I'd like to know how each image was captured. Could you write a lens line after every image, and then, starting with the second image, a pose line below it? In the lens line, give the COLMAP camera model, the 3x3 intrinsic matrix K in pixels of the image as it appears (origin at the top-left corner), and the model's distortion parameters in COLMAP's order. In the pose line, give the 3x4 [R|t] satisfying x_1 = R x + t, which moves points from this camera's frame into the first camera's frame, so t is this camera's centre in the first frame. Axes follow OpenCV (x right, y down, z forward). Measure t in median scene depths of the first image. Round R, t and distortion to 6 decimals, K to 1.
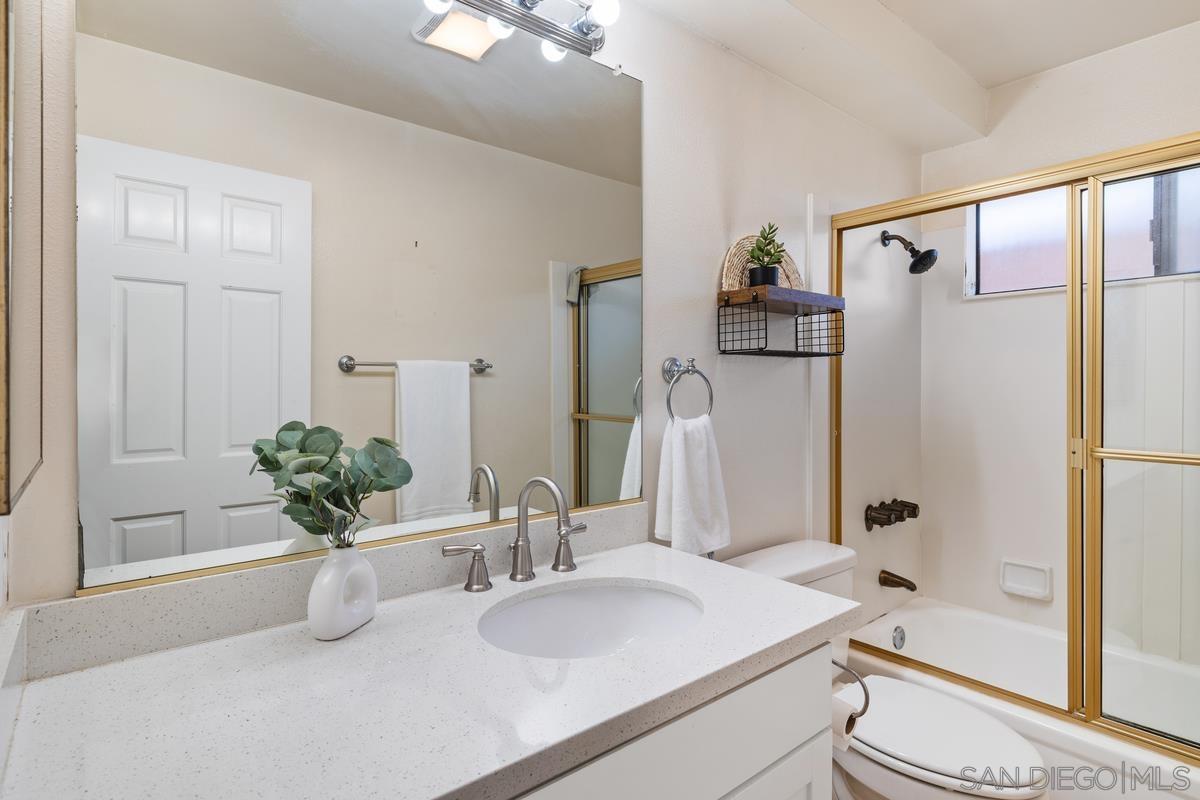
lens RADIAL K [[618.1, 0, 597.2], [0, 618.1, 388.0], [0, 0, 1]] dist [-0.011940, -0.000724]
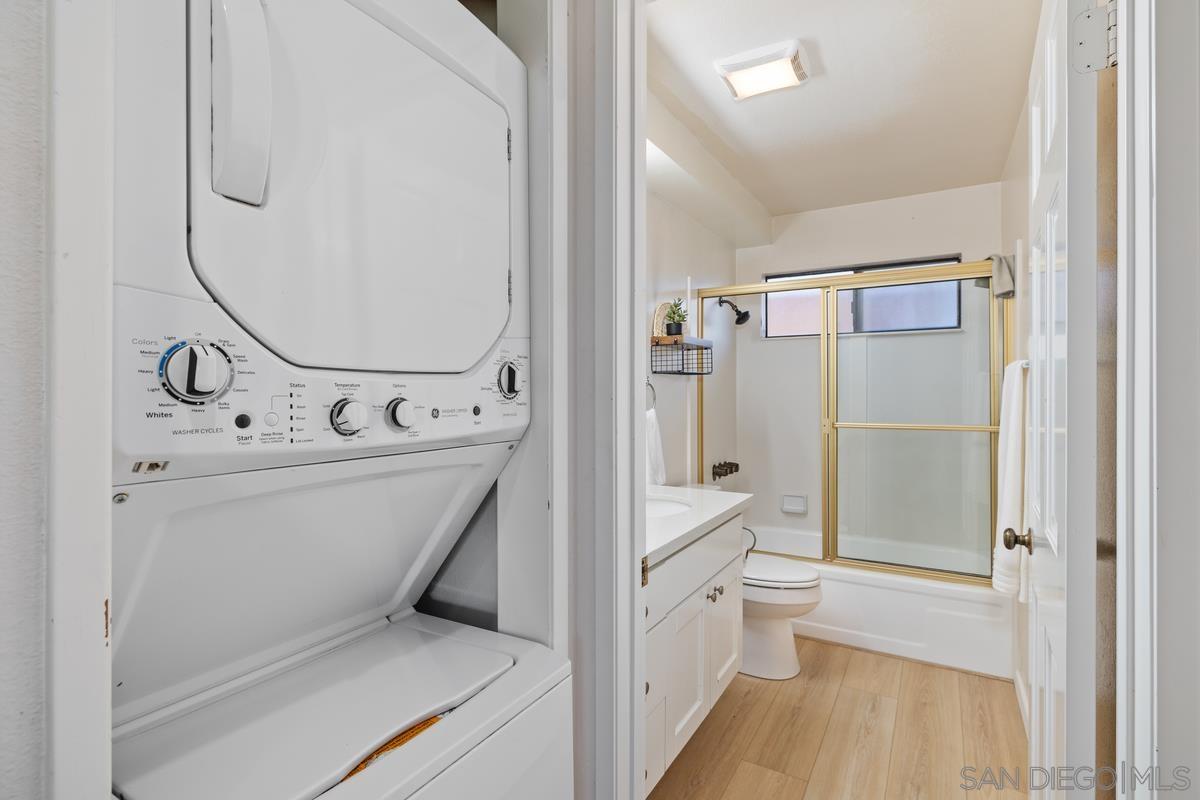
lens RADIAL K [[597.7, 0, 601.3], [0, 597.7, 399.7], [0, 0, 1]] dist [0.000981, 0.001063]
pose [[0.932386, -0.008491, 0.361365, -0.517565], [0.006285, 0.999954, 0.007279, 0.003854], [-0.361411, -0.004516, 0.932396, -0.469815]]
